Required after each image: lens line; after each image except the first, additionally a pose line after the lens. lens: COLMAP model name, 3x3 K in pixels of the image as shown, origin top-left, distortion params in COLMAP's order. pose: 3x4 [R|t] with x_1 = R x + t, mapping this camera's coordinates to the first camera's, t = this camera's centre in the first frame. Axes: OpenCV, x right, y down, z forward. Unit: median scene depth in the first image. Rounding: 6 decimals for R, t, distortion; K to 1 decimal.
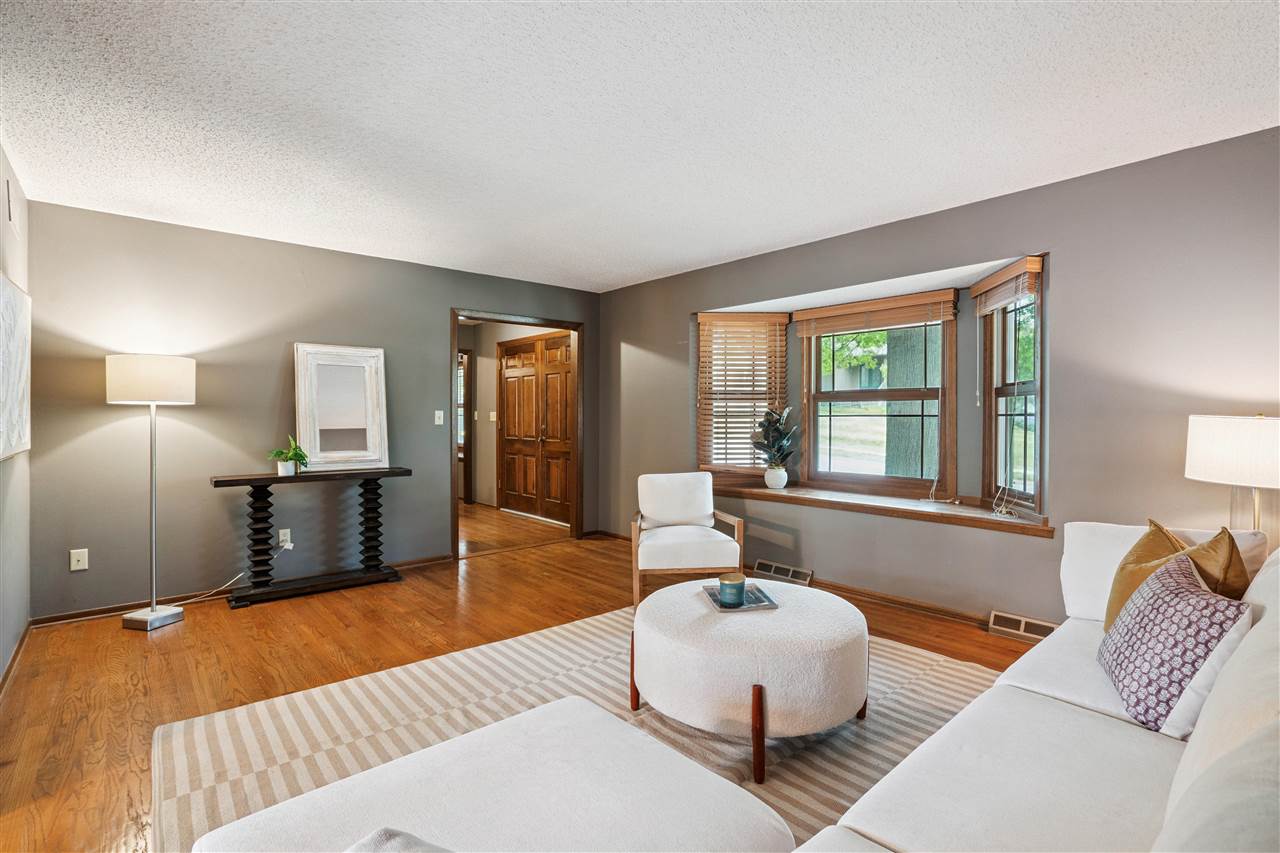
lens RADIAL K [[589.5, 0, 636.6], [0, 589.5, 421.2], [0, 0, 1]] dist [-0.030252, -0.000310]
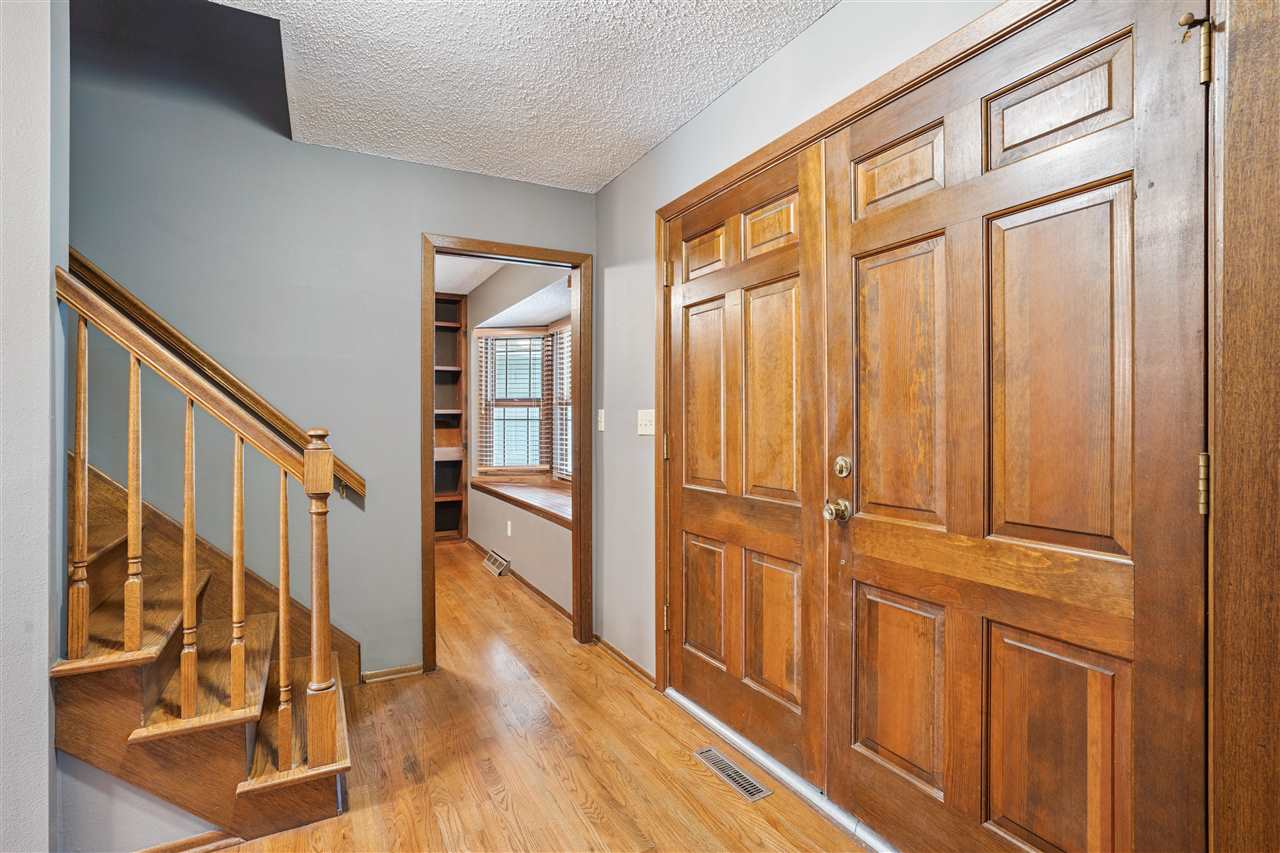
lens RADIAL K [[622.9, 0, 639.1], [0, 622.9, 421.6], [0, 0, 1]] dist [-0.000005, 0.000003]
pose [[0.975116, -0.000731, -0.221692, -0.185696], [-0.000785, 0.999977, -0.006749, -0.006723], [0.221692, 0.006755, 0.975093, 0.713620]]
